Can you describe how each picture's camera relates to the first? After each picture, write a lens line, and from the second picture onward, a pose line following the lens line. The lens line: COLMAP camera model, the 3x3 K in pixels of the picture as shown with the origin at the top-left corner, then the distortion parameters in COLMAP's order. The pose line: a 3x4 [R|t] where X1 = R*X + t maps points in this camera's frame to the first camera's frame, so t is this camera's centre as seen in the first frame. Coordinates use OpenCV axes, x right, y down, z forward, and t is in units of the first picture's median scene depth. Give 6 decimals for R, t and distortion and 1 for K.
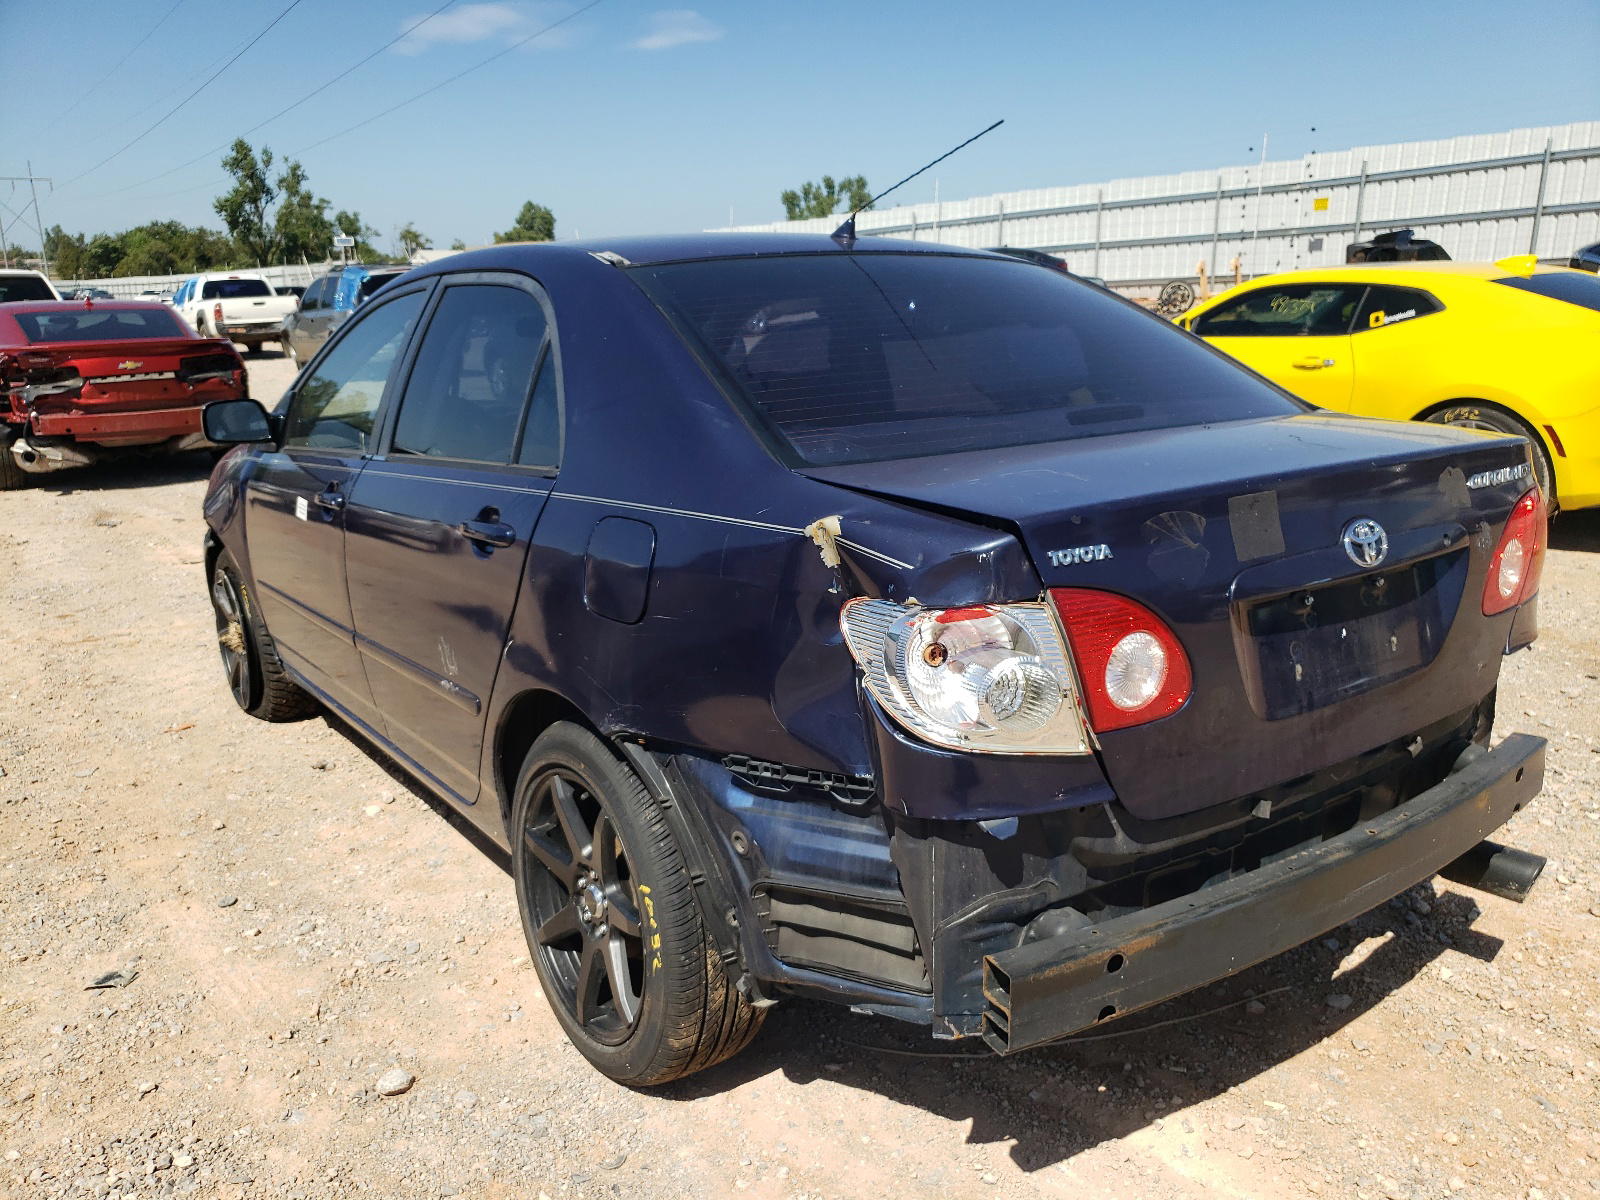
lens RADIAL K [[1232.0, 0, 800.0], [0, 1232.0, 600.0], [0, 0, 1]] dist [0.011440, 0.007365]
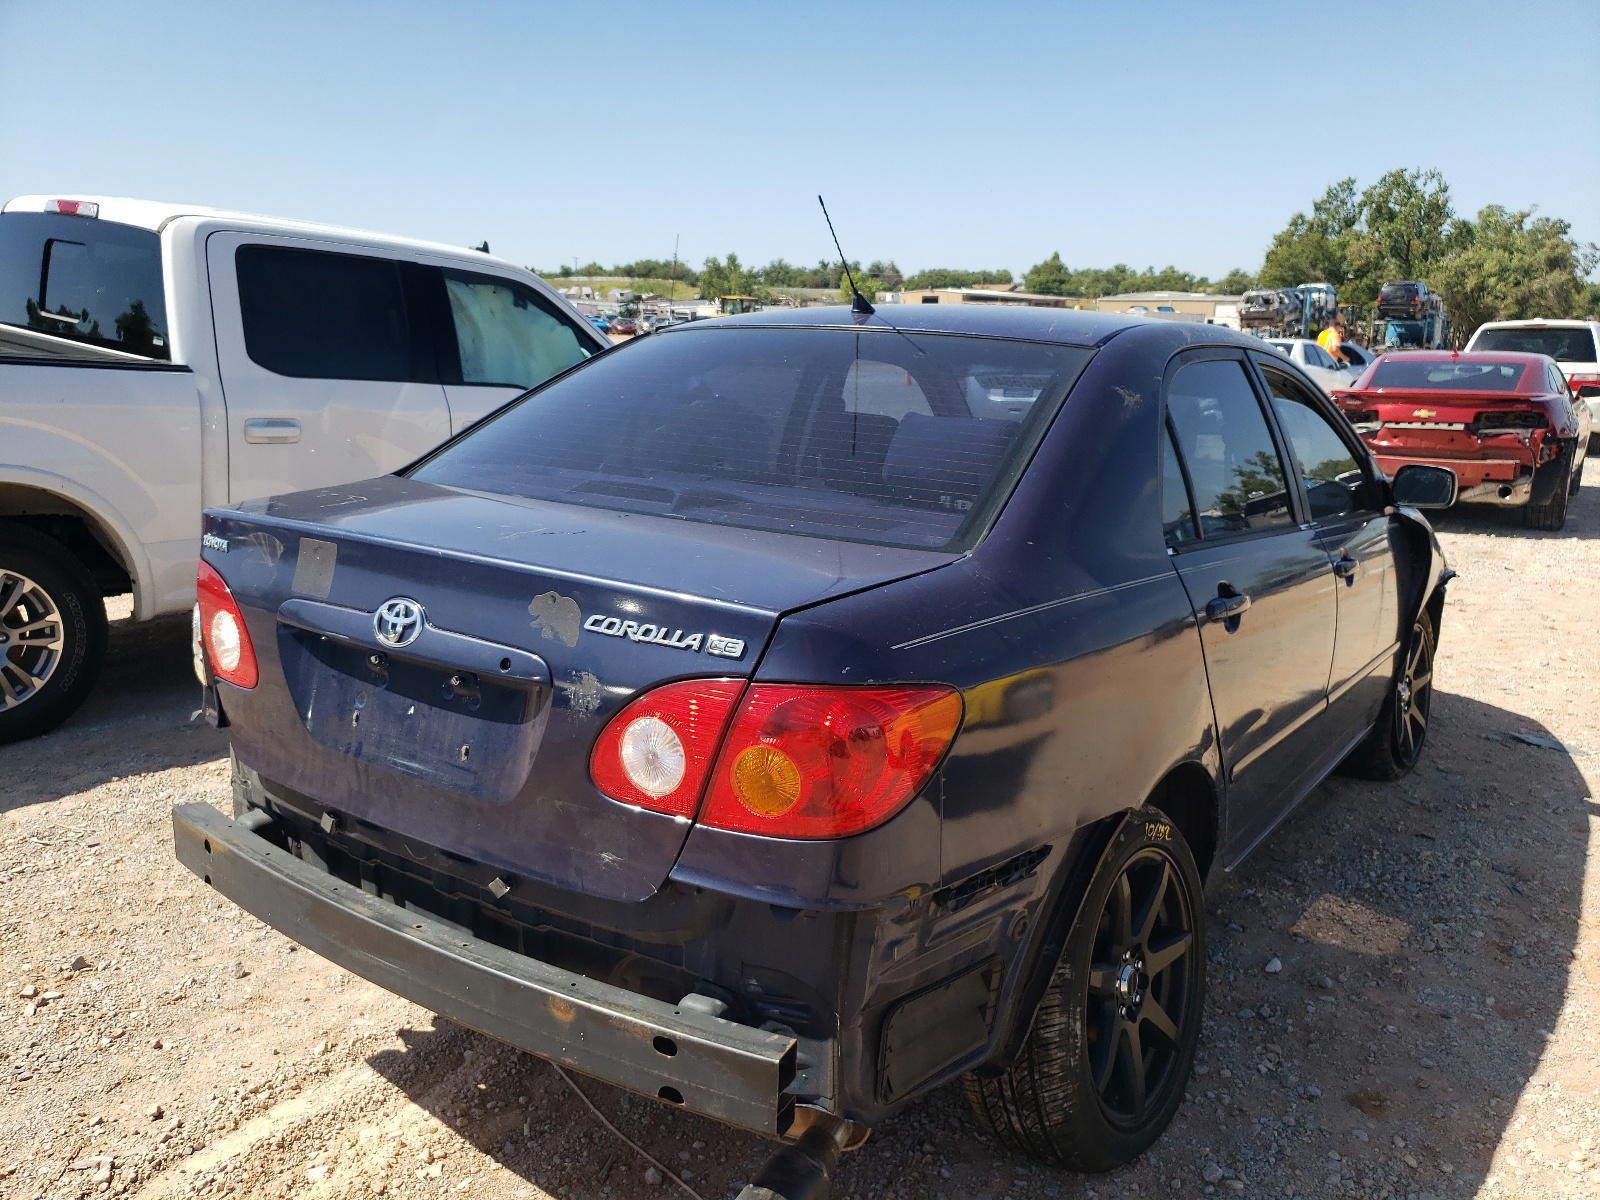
lens RADIAL K [[1232.0, 0, 800.0], [0, 1232.0, 600.0], [0, 0, 1]] dist [0.011440, 0.007365]
pose [[0.339149, 0.226038, -0.913173, 1.230256], [-0.258003, 0.955833, 0.140776, -0.240824], [0.904662, 0.187857, 0.382488, 0.750307]]
